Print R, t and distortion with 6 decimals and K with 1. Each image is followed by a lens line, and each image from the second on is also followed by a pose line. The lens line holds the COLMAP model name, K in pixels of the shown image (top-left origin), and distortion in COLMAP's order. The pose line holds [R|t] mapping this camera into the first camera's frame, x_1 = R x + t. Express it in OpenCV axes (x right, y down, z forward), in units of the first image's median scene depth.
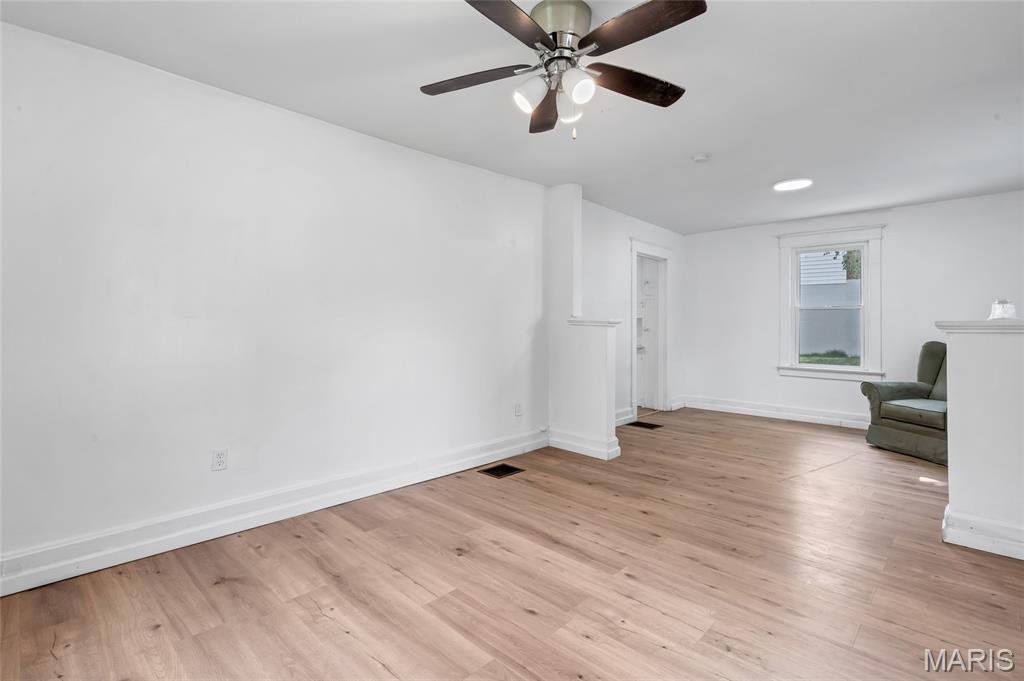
lens RADIAL K [[470.2, 0, 503.5], [0, 470.2, 314.1], [0, 0, 1]] dist [-0.003424, 0.000719]
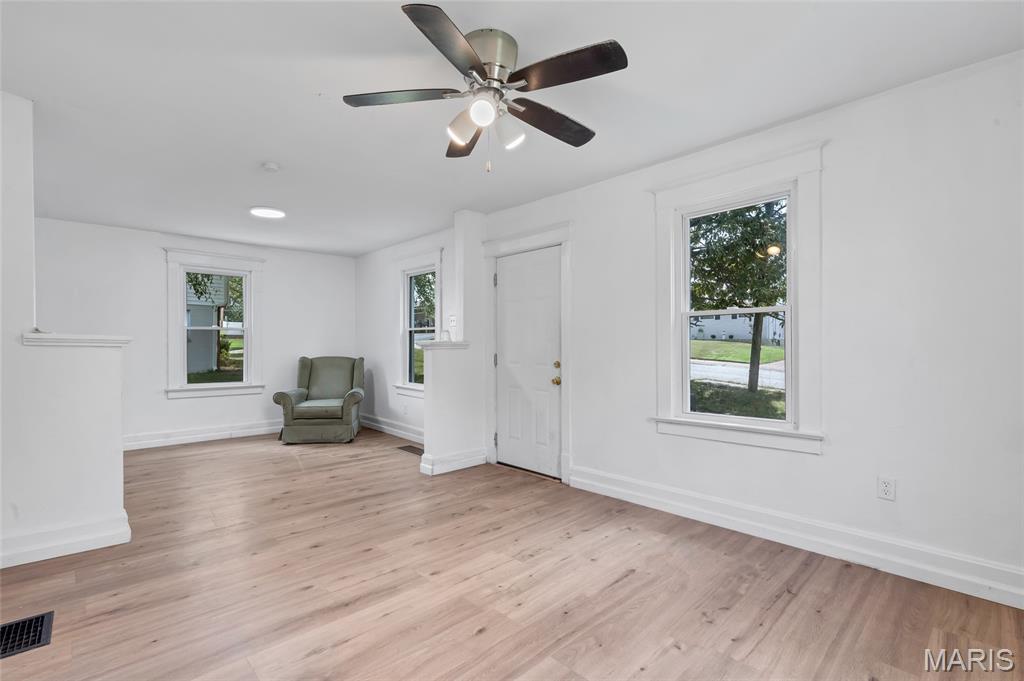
lens RADIAL K [[470.2, 0, 503.9], [0, 470.2, 344.4], [0, 0, 1]] dist [-0.003424, 0.000719]
pose [[0.046658, -0.000956, 0.998910, -0.615094], [-0.021507, 0.999767, 0.001961, 0.014304], [-0.998679, -0.021575, 0.046626, 0.603059]]
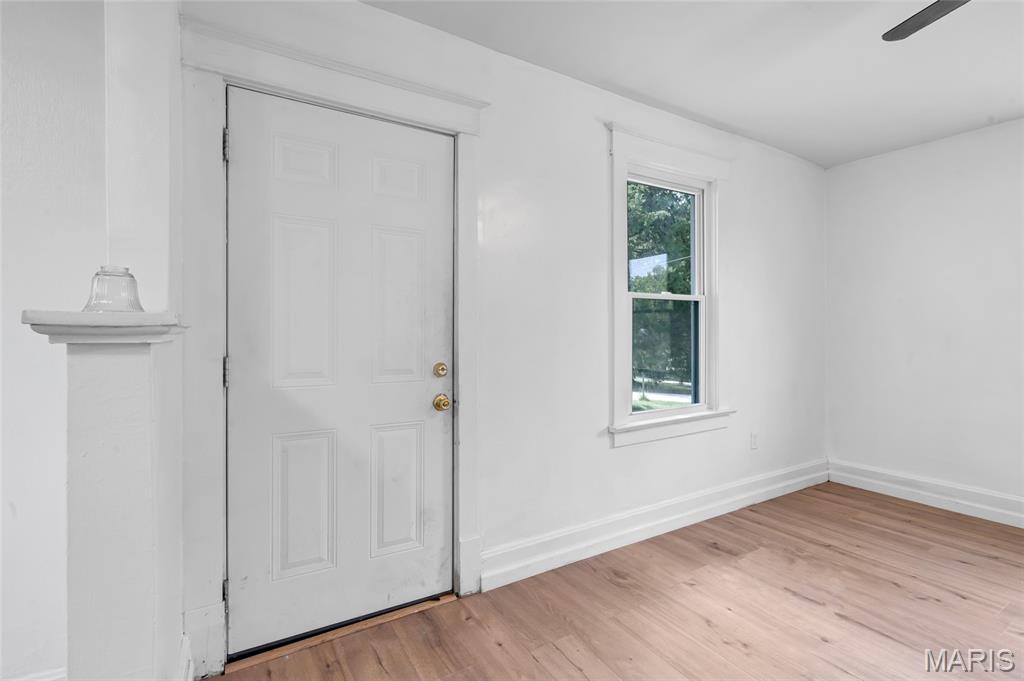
lens RADIAL K [[470.2, 0, 513.8], [0, 470.2, 334.8], [0, 0, 1]] dist [-0.003424, 0.000719]
pose [[-0.968405, -0.002289, 0.249371, 0.503047], [-0.007524, 0.999771, -0.020042, 0.033390], [-0.249268, -0.021285, -0.968201, 1.166094]]
